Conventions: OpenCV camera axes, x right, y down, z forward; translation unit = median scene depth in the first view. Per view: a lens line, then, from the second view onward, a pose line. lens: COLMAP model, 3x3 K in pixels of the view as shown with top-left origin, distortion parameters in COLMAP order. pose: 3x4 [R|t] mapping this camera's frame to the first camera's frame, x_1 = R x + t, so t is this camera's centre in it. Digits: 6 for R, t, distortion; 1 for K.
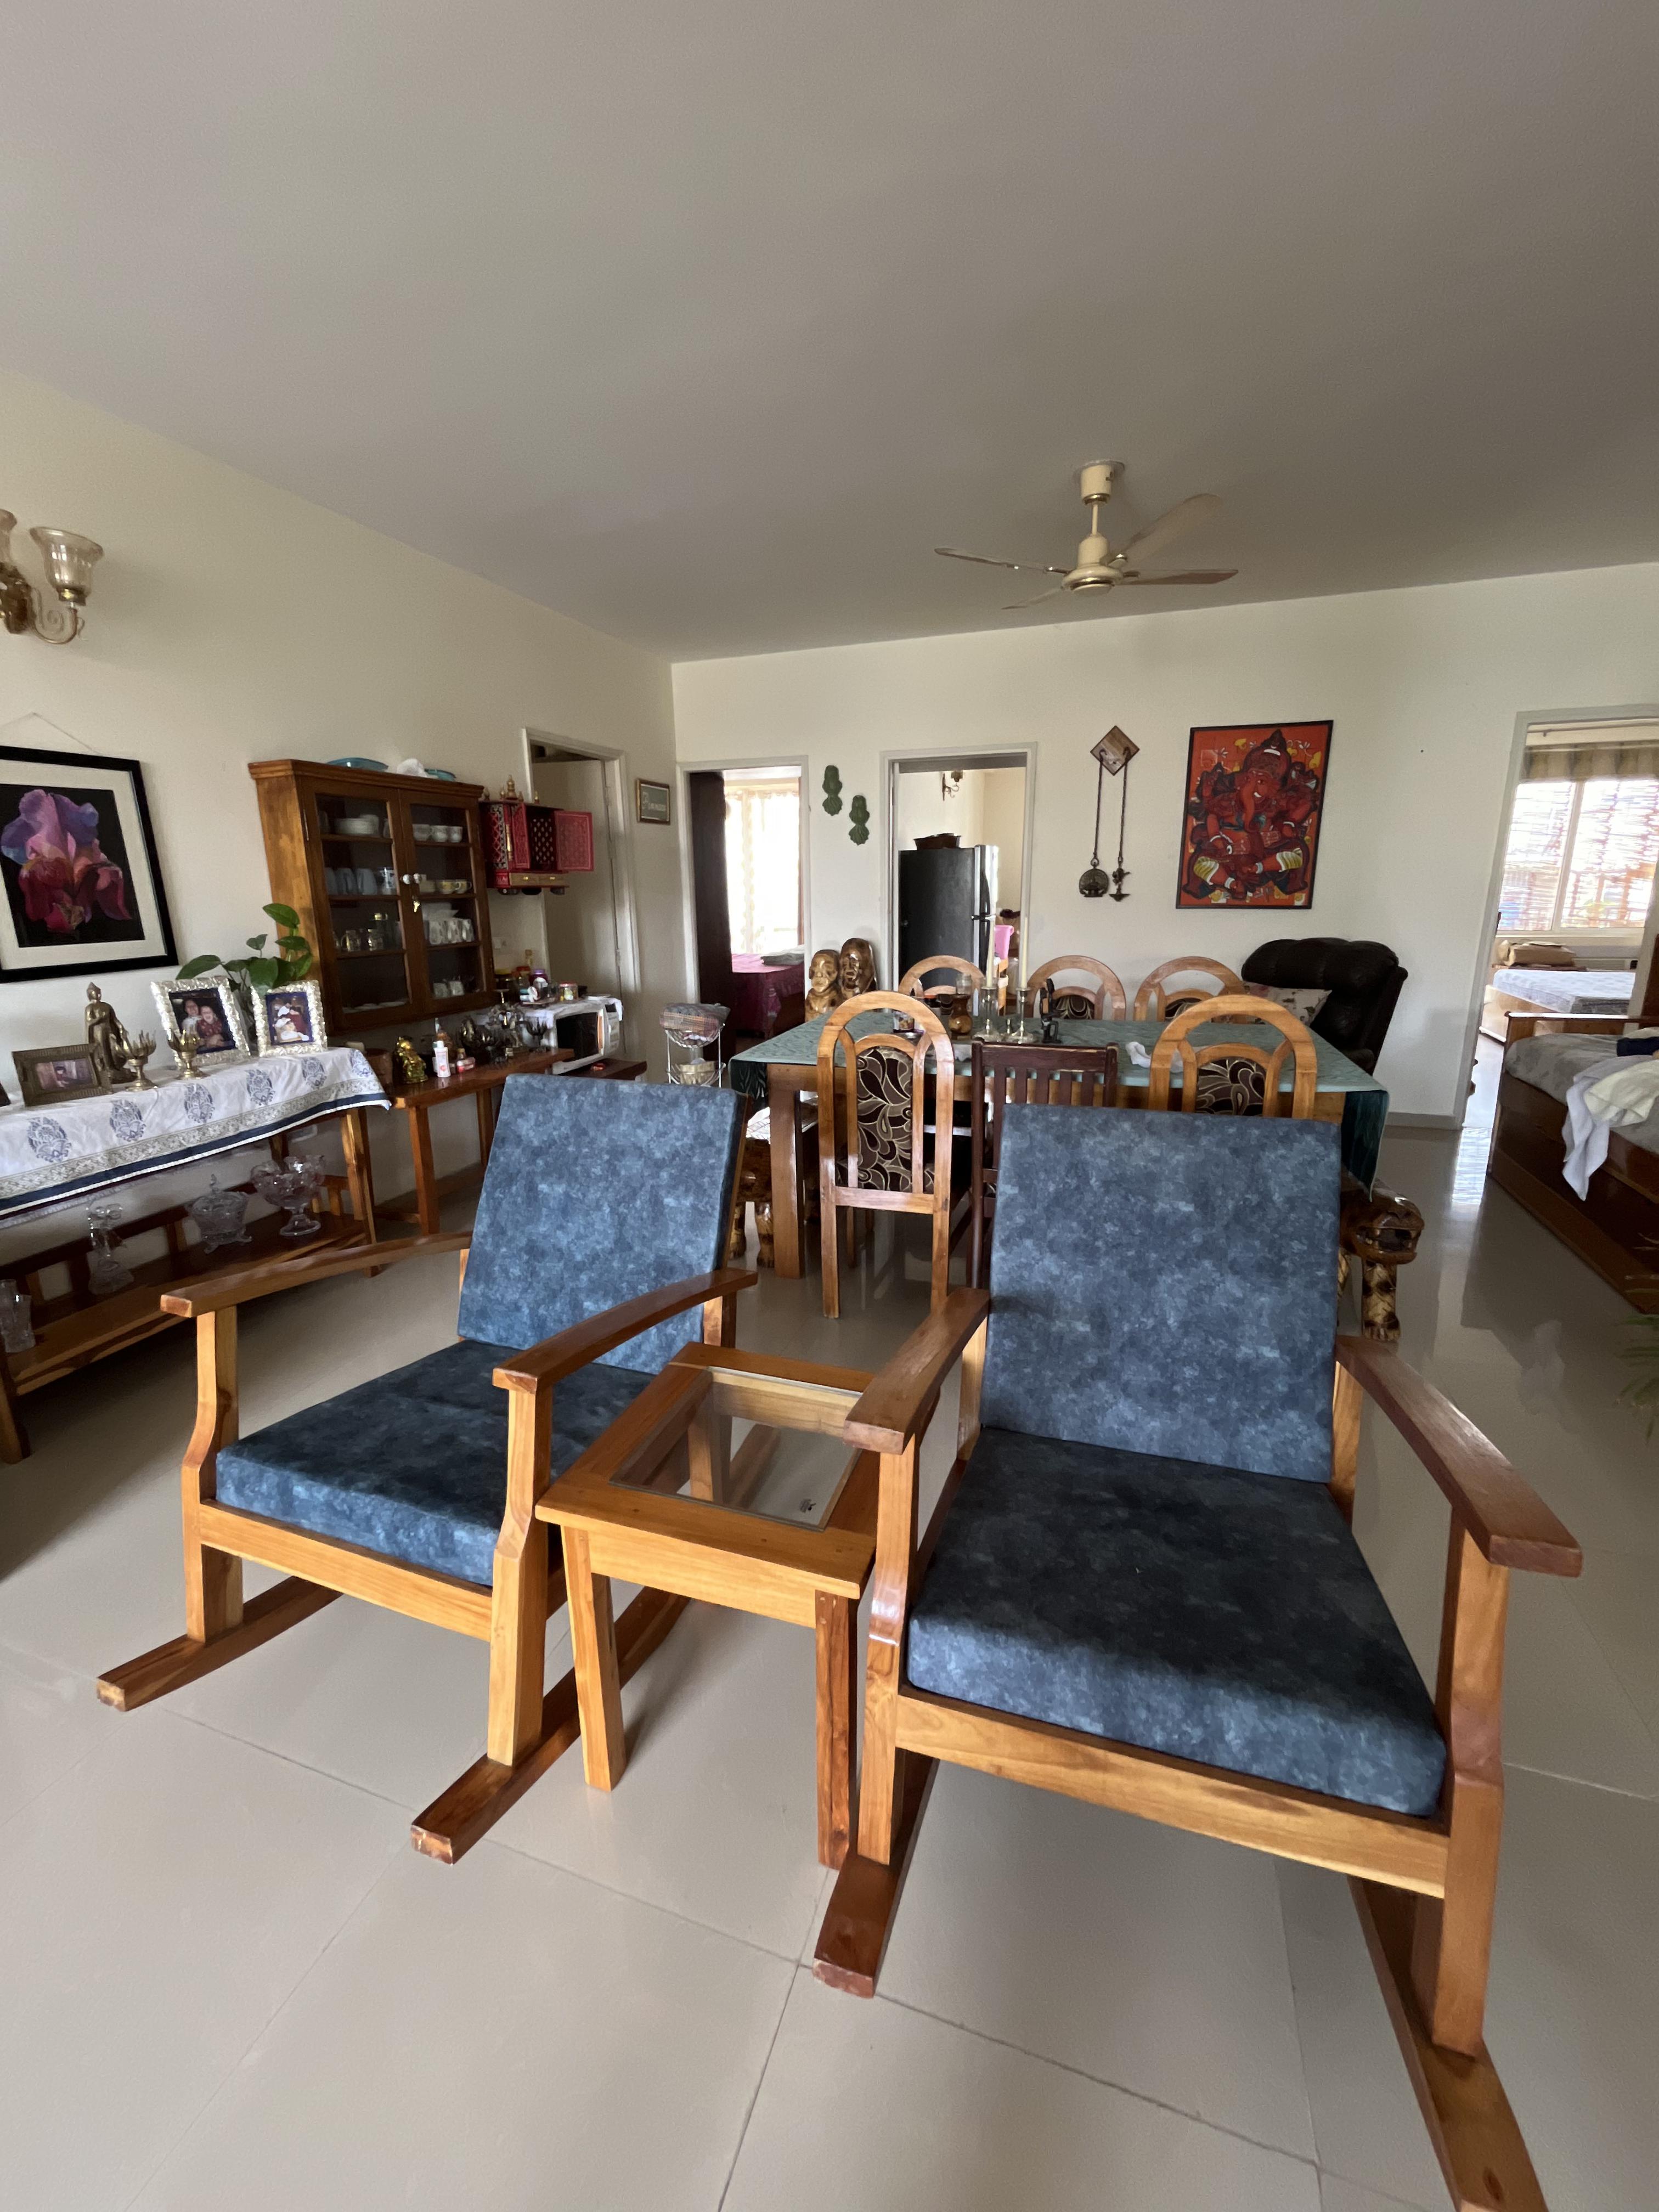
lens RADIAL K [[895.1, 0, 831.6], [0, 895.1, 1103.8], [0, 0, 1]] dist [-0.001610, -0.000022]
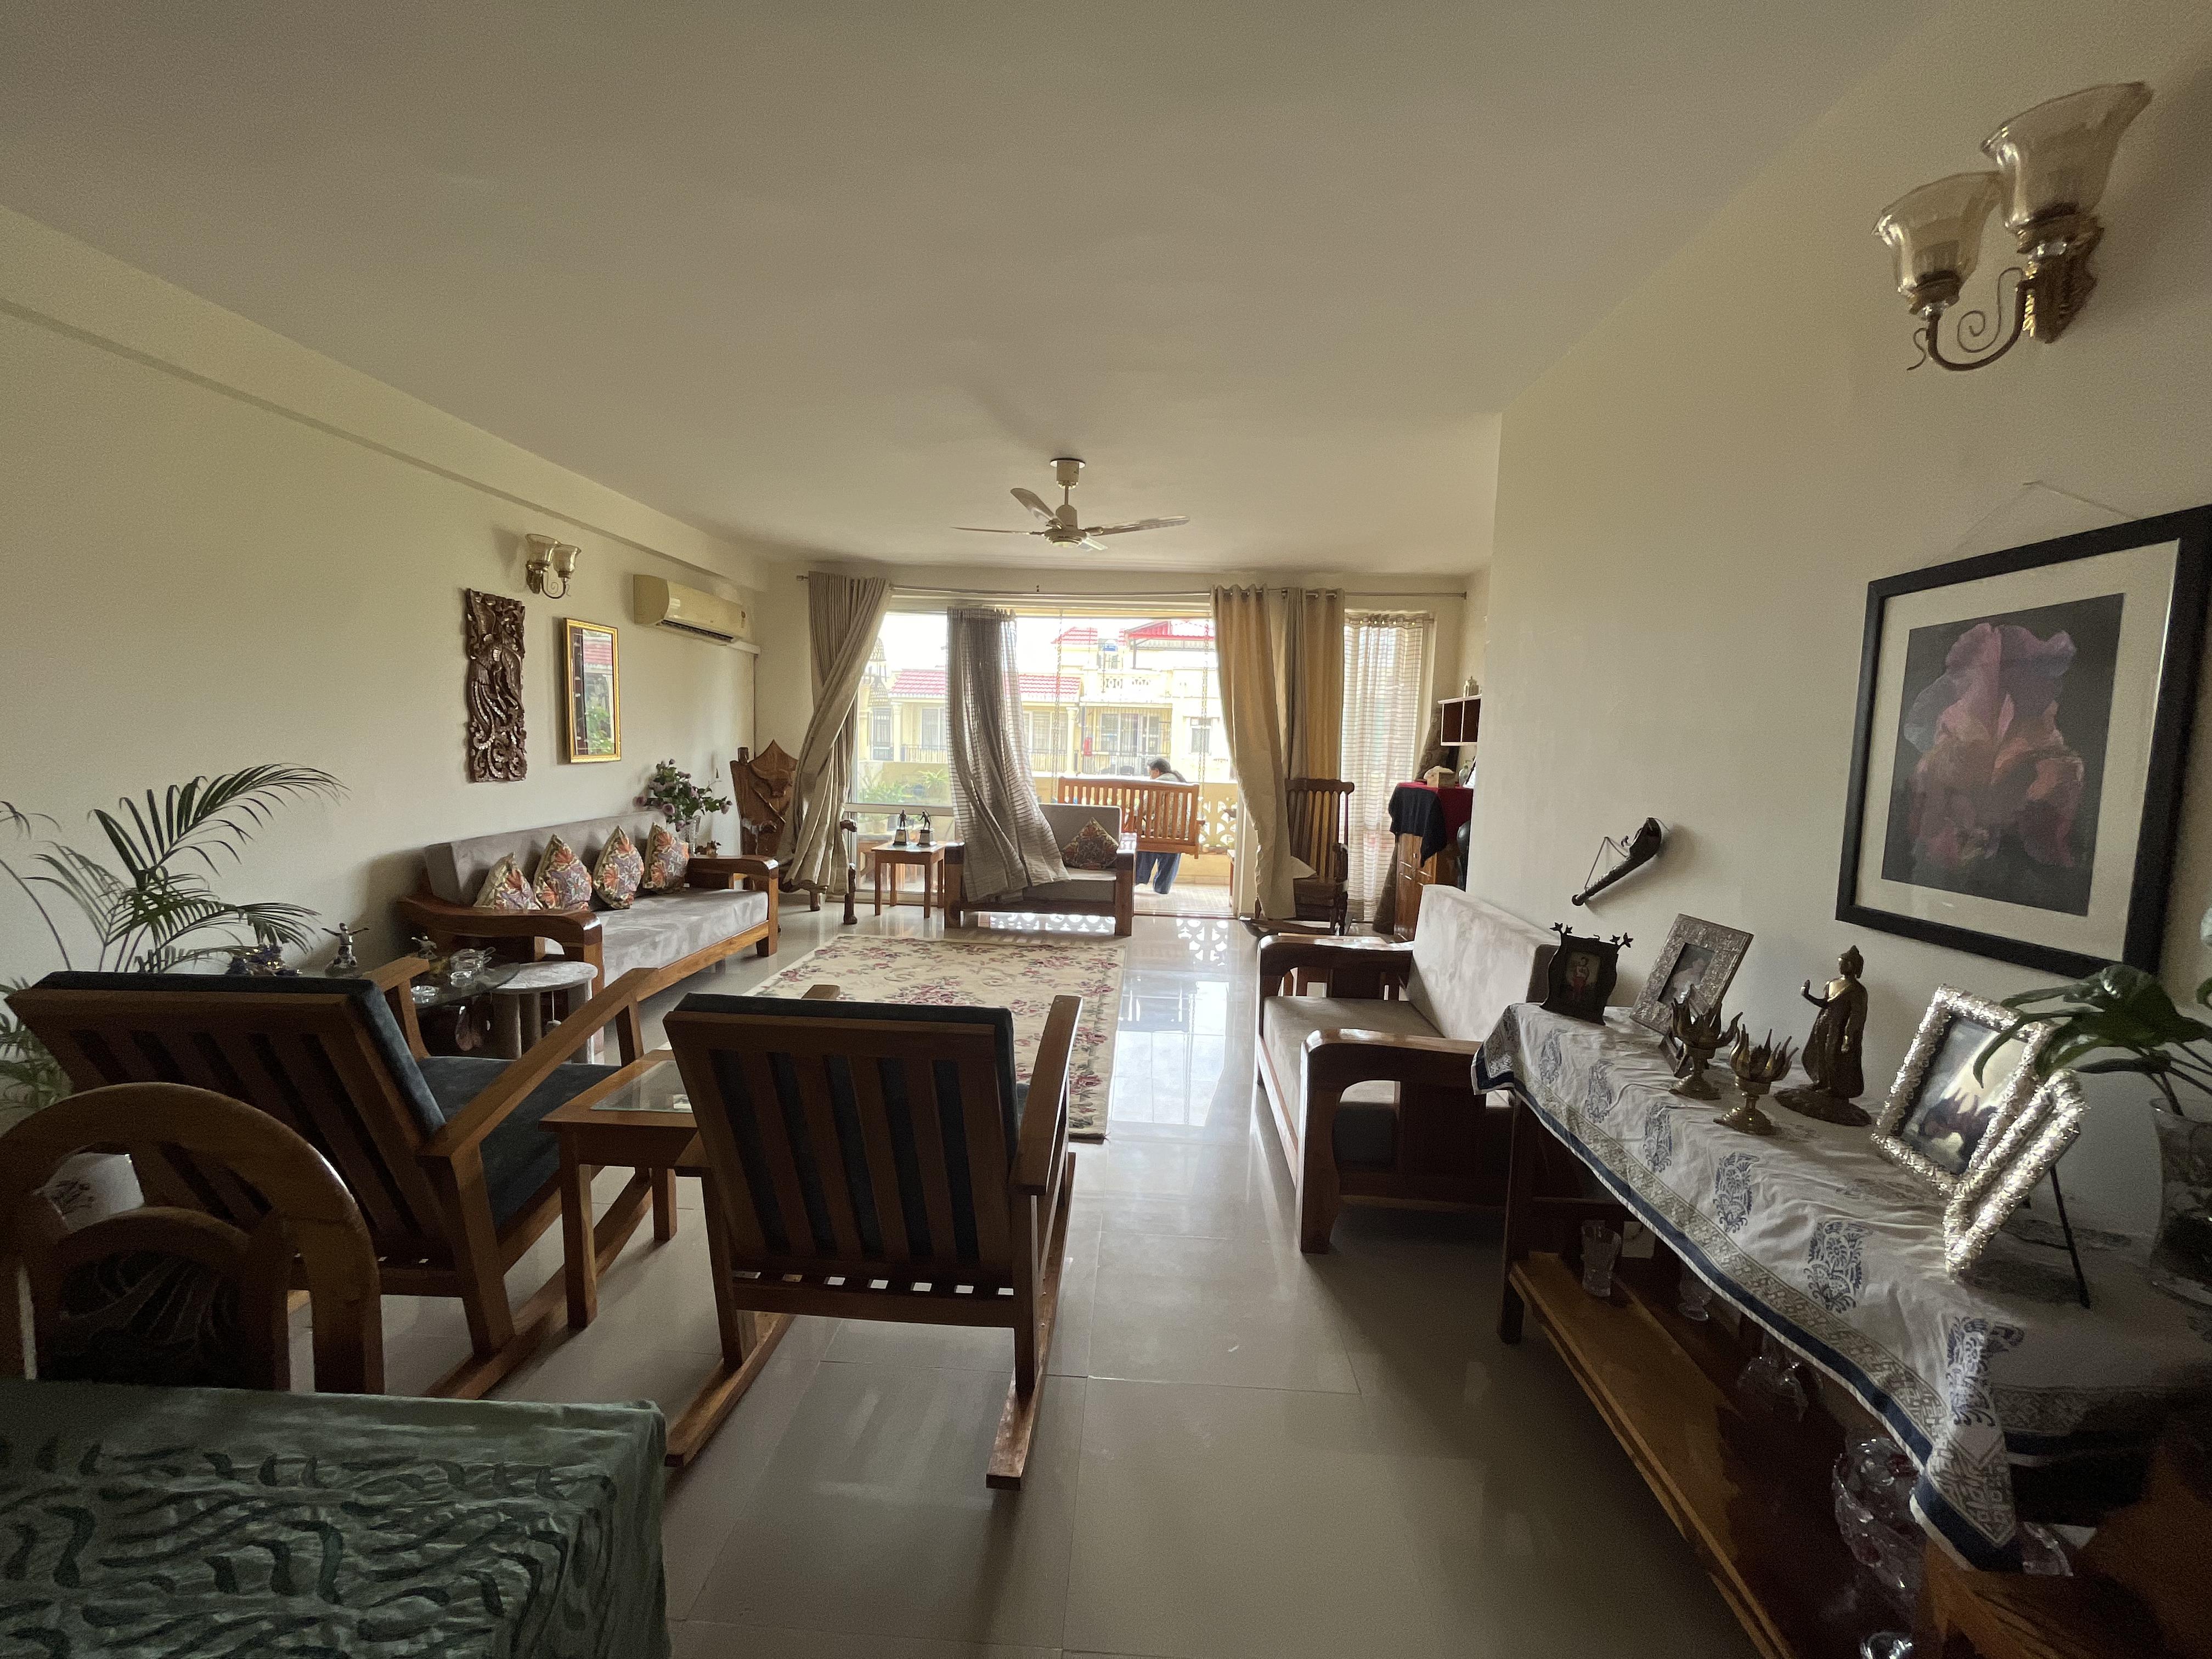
lens RADIAL K [[895.1, 0, 1104.4], [0, 895.1, 831.3], [0, 0, 1]] dist [-0.001610, -0.000022]
pose [[-0.959800, 0.018177, -0.280096, -0.102903], [-0.076841, 0.942763, 0.324489, -0.195217], [0.269963, 0.332968, -0.903467, 0.743234]]
